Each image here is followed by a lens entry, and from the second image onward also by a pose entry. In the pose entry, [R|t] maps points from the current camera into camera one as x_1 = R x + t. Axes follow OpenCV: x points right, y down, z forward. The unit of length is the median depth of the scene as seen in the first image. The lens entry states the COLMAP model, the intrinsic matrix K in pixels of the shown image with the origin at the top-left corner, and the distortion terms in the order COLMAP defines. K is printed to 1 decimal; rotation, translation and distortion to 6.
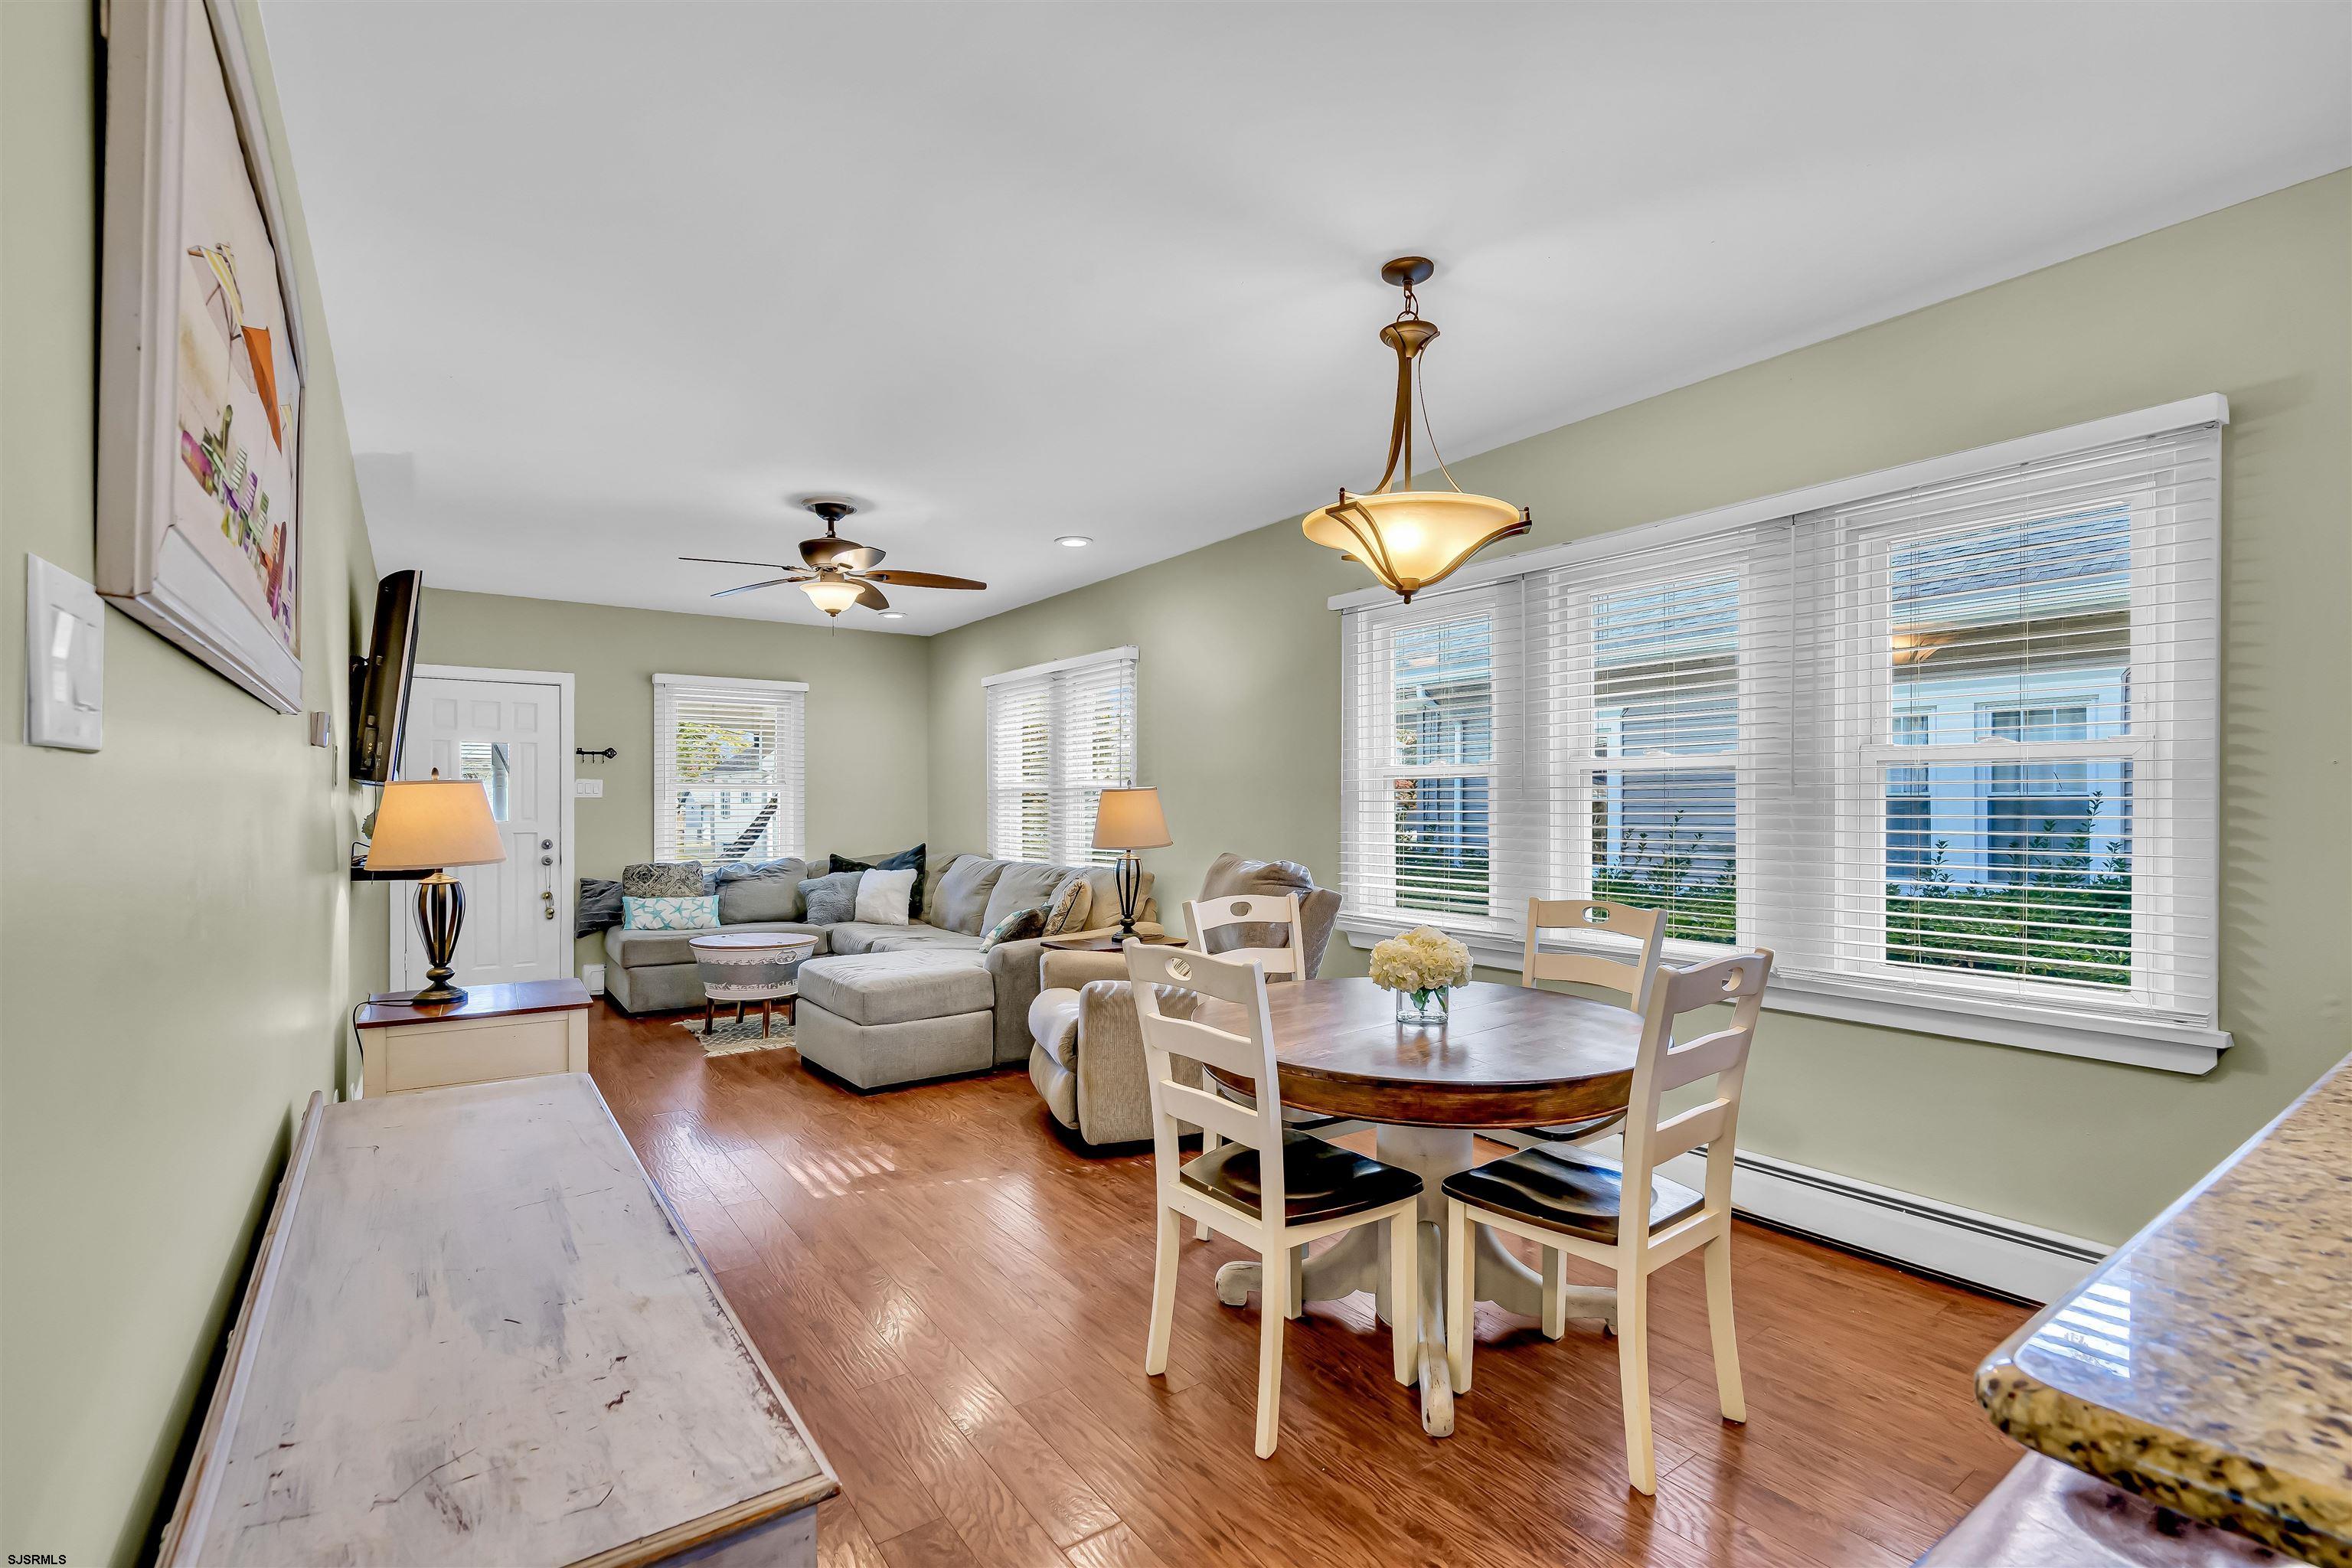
lens RADIAL K [[1057.0, 0, 1181.0], [0, 1057.0, 813.1], [0, 0, 1]] dist [-0.008442, 0.003183]
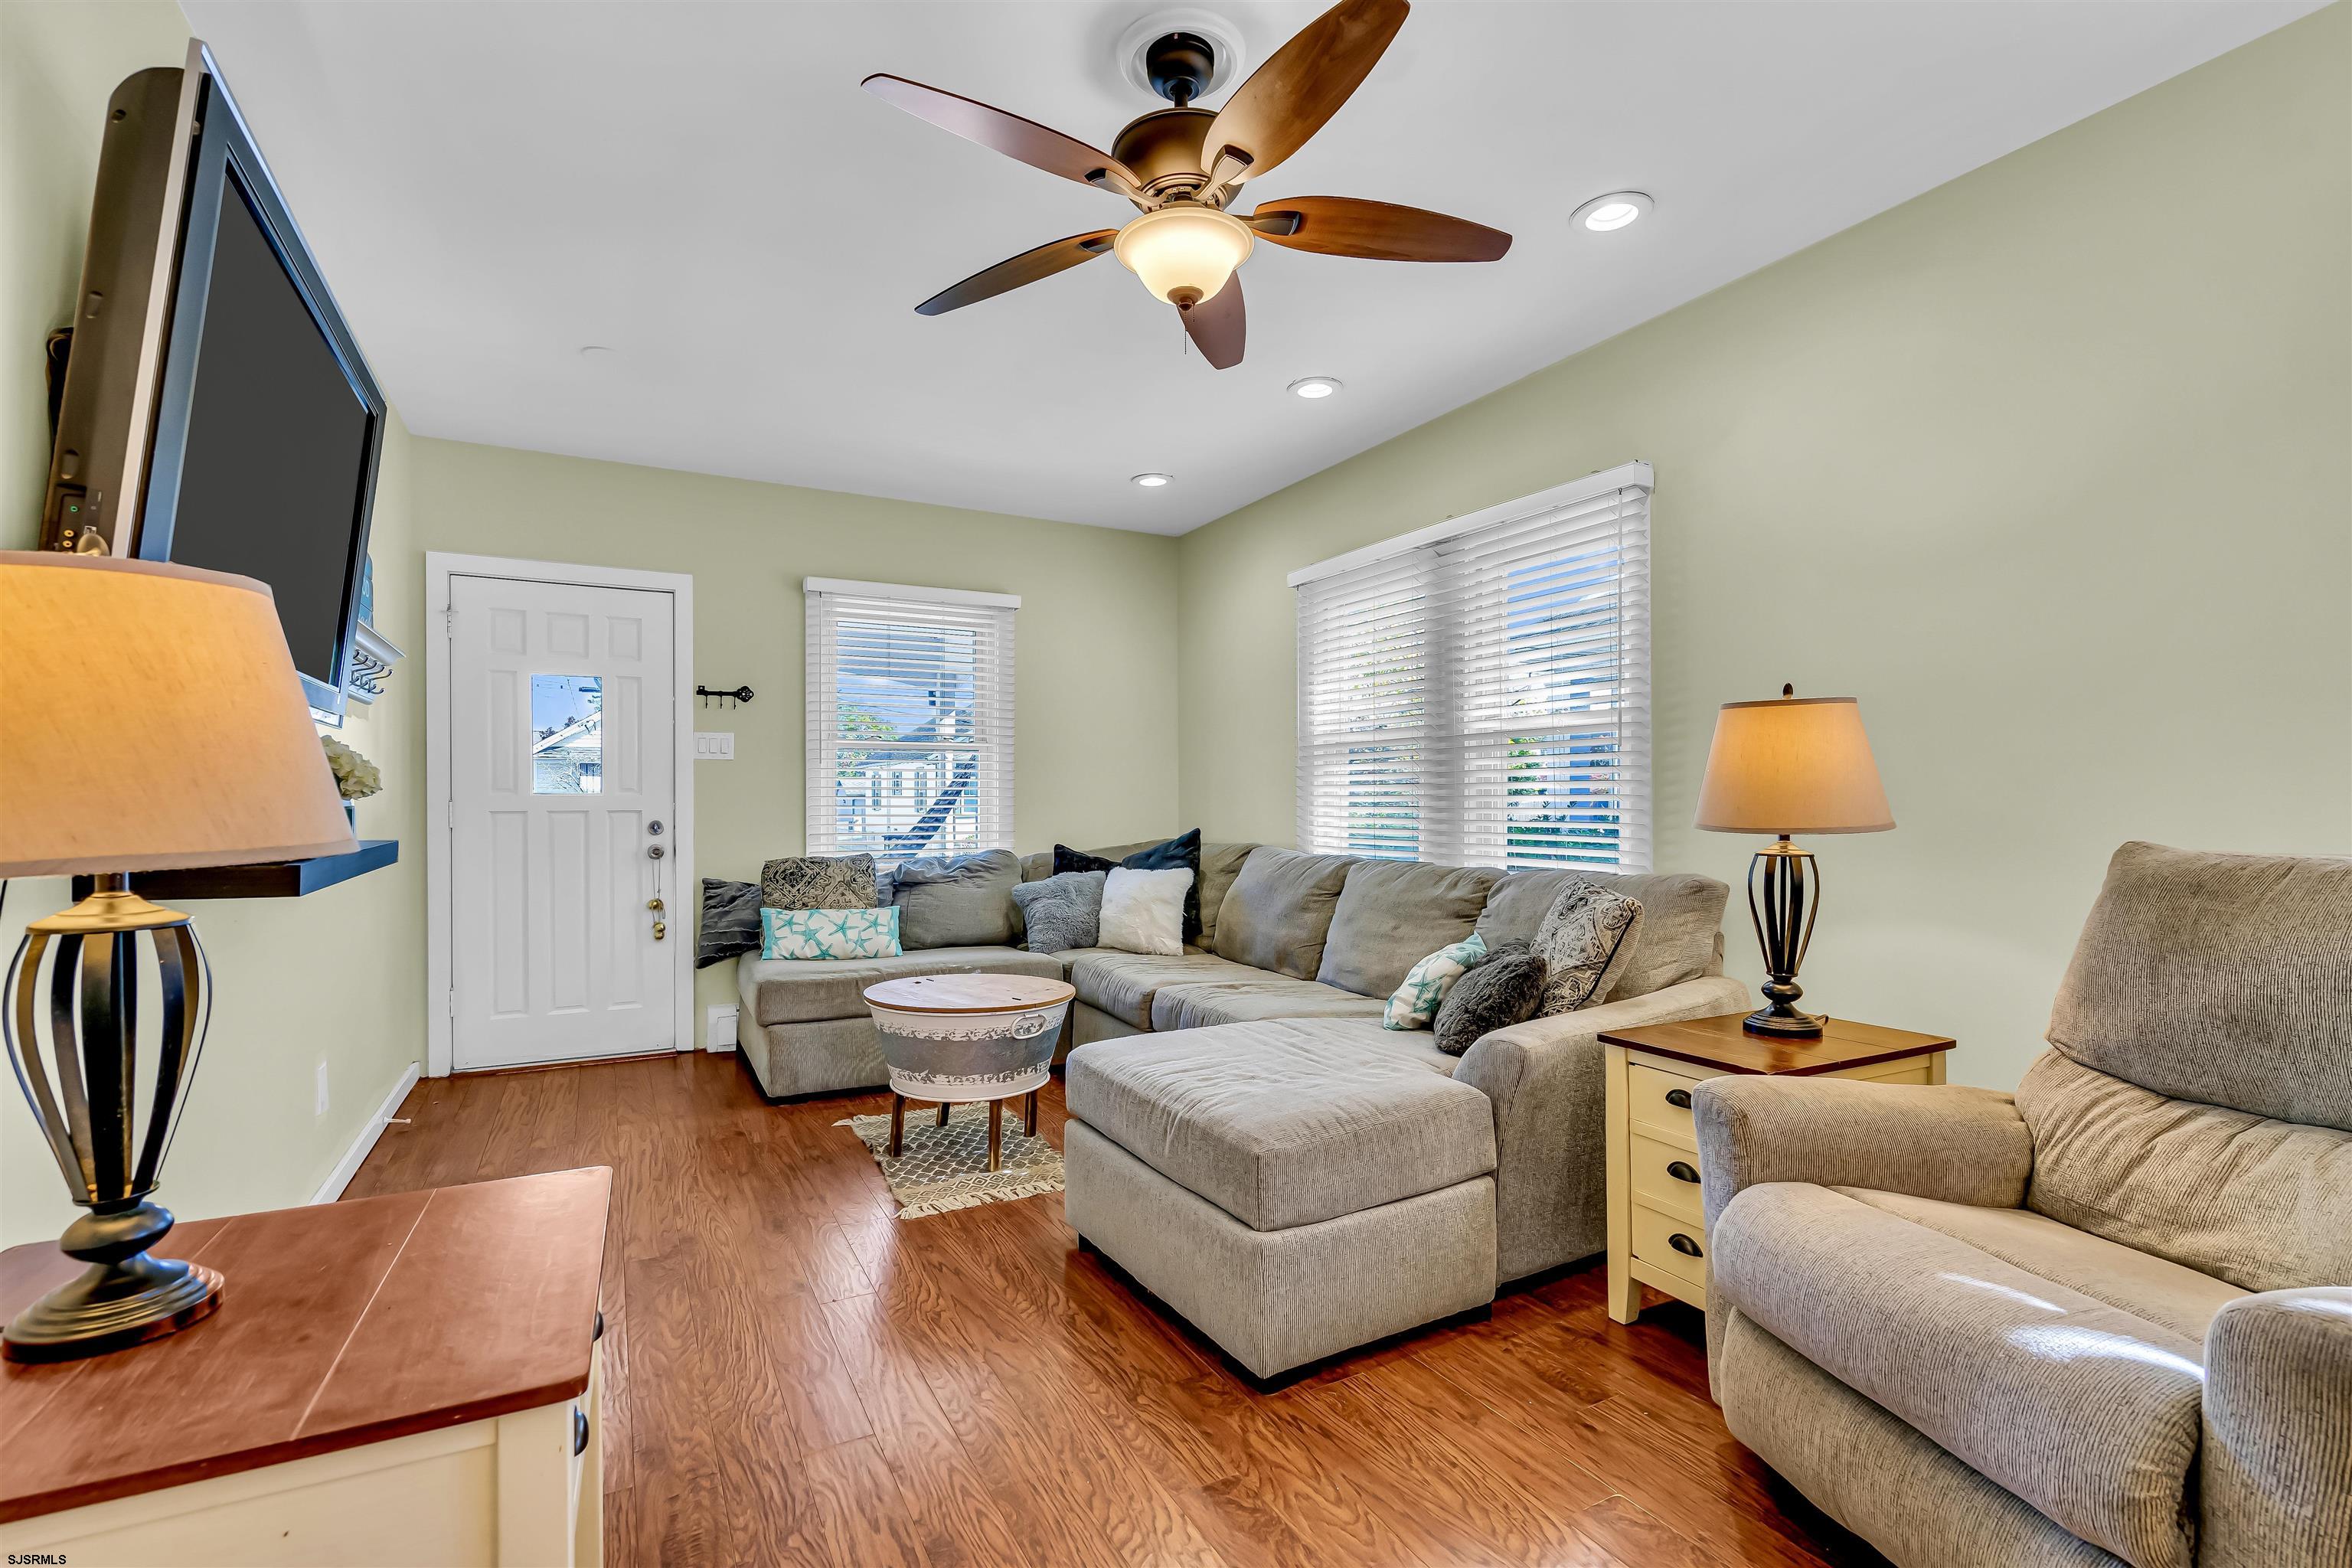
lens RADIAL K [[1057.0, 0, 1172.3], [0, 1057.0, 802.7], [0, 0, 1]] dist [-0.008442, 0.003183]
pose [[0.991675, -0.002074, -0.128746, -0.188218], [0.001651, 0.999993, -0.003393, 0.016177], [0.128752, 0.003152, 0.991672, 0.376006]]
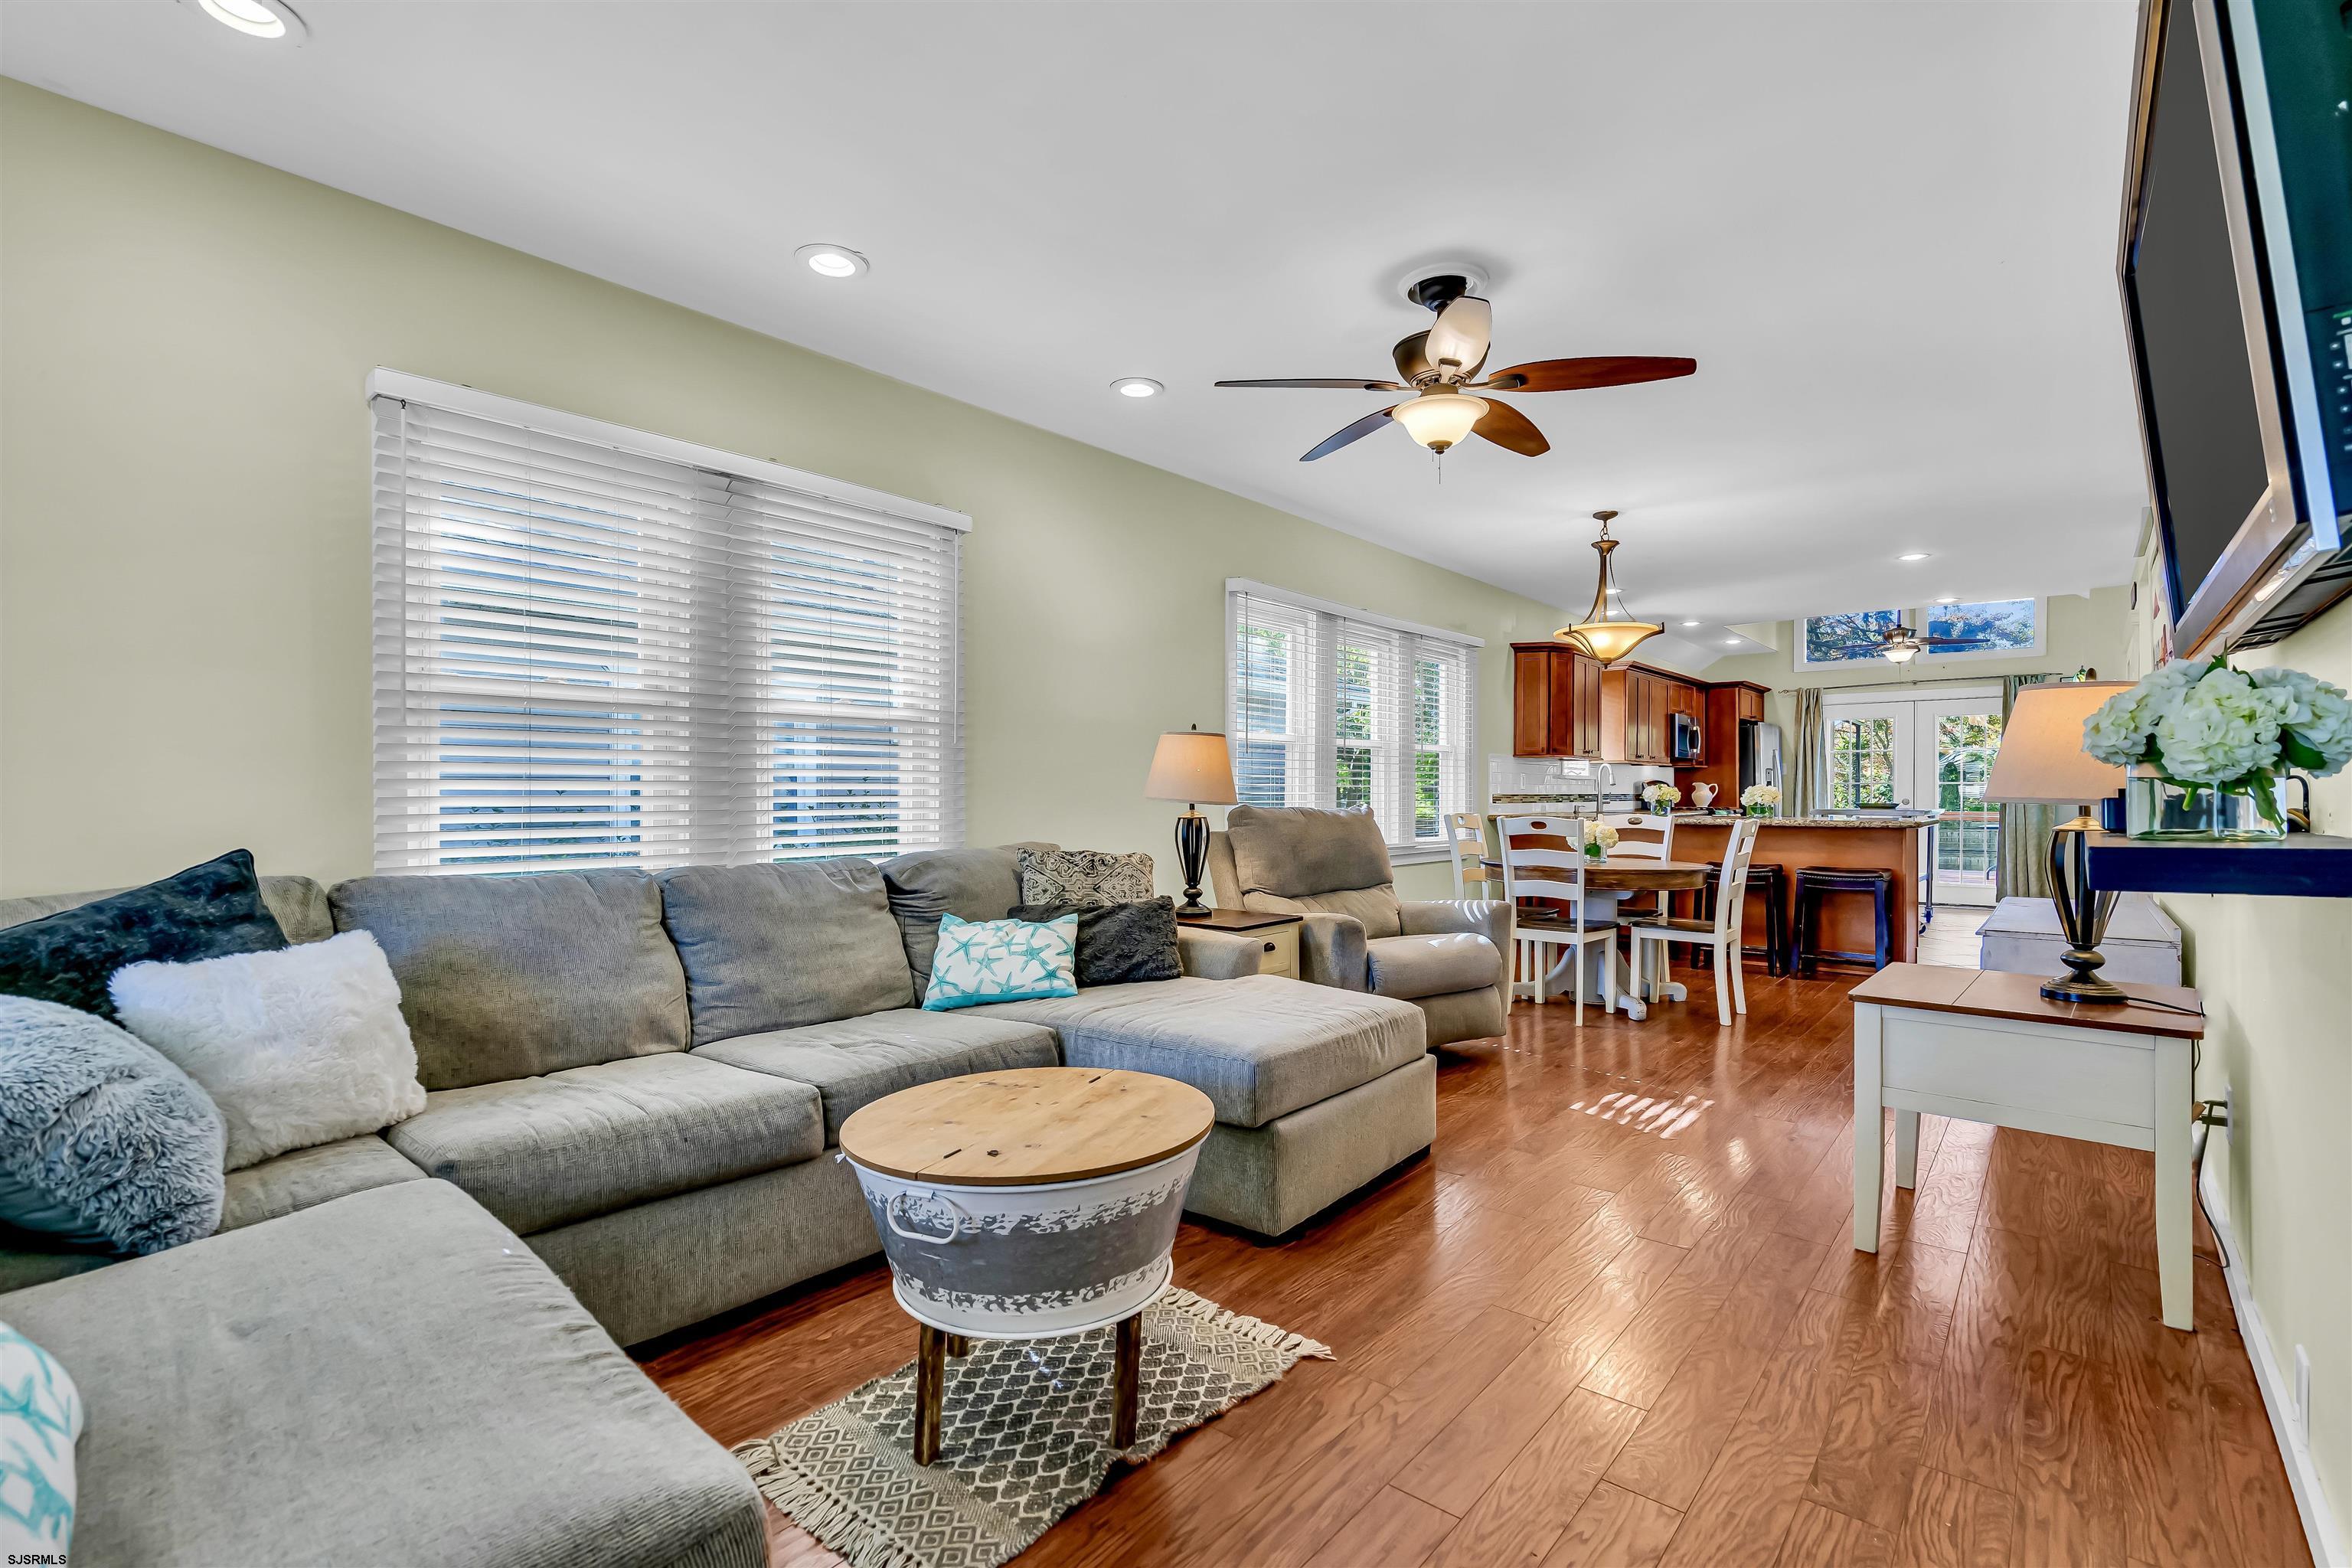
lens RADIAL K [[1057.0, 0, 1165.4], [0, 1057.0, 789.4], [0, 0, 1]] dist [-0.008442, 0.003183]
pose [[-0.228981, 0.009094, 0.973388, -0.625988], [0.013131, 0.999894, -0.006253, 0.019733], [-0.973342, 0.011350, -0.229077, 0.883382]]
